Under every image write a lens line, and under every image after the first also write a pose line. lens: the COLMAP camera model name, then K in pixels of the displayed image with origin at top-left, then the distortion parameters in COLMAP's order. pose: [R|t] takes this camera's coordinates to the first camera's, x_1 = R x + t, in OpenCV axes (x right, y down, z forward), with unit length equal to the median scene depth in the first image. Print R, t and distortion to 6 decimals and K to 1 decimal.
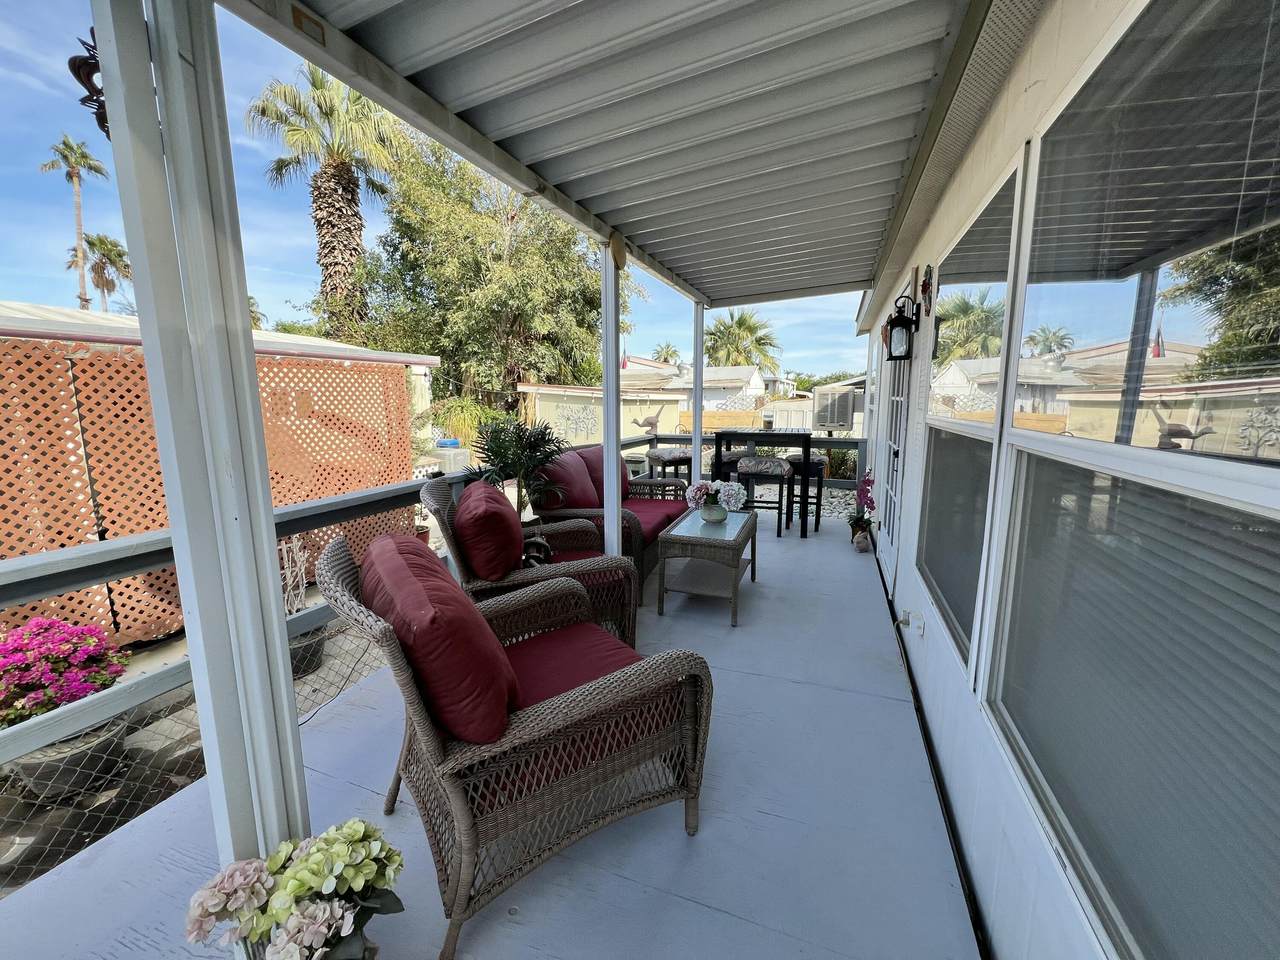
lens RADIAL K [[515.0, 0, 641.3], [0, 515.0, 481.5], [0, 0, 1]] dist [0.000454, 0.000010]
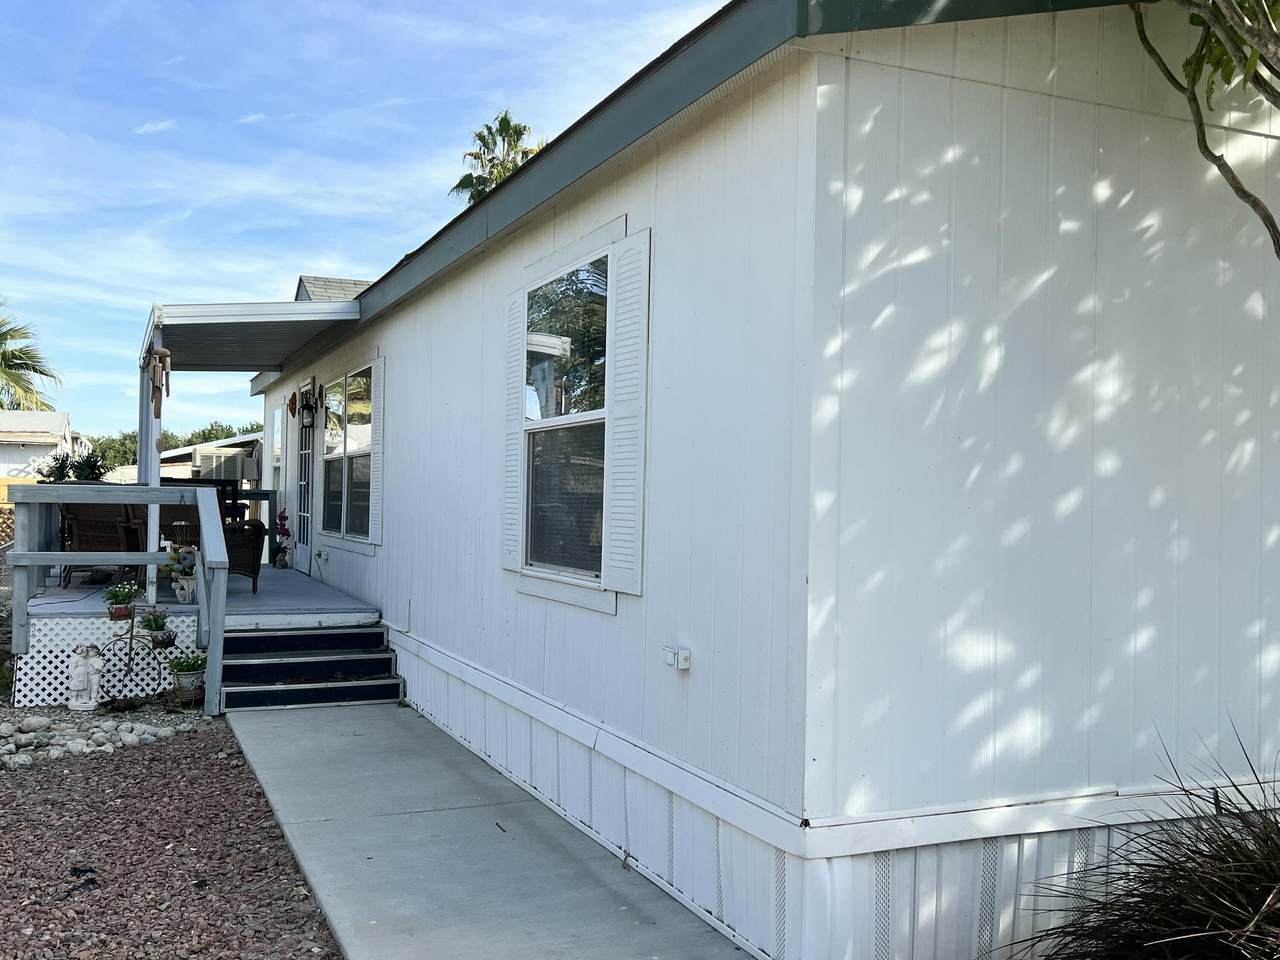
lens RADIAL K [[1220.0, 0, 640.7], [0, 1220.0, 481.8], [0, 0, 1]] dist [0.022161, 0.000000]
pose [[0.722489, 0.024203, 0.690959, -0.418690], [0.090124, 0.987563, -0.128829, 0.158072], [-0.685483, 0.155350, 0.711322, -0.731590]]
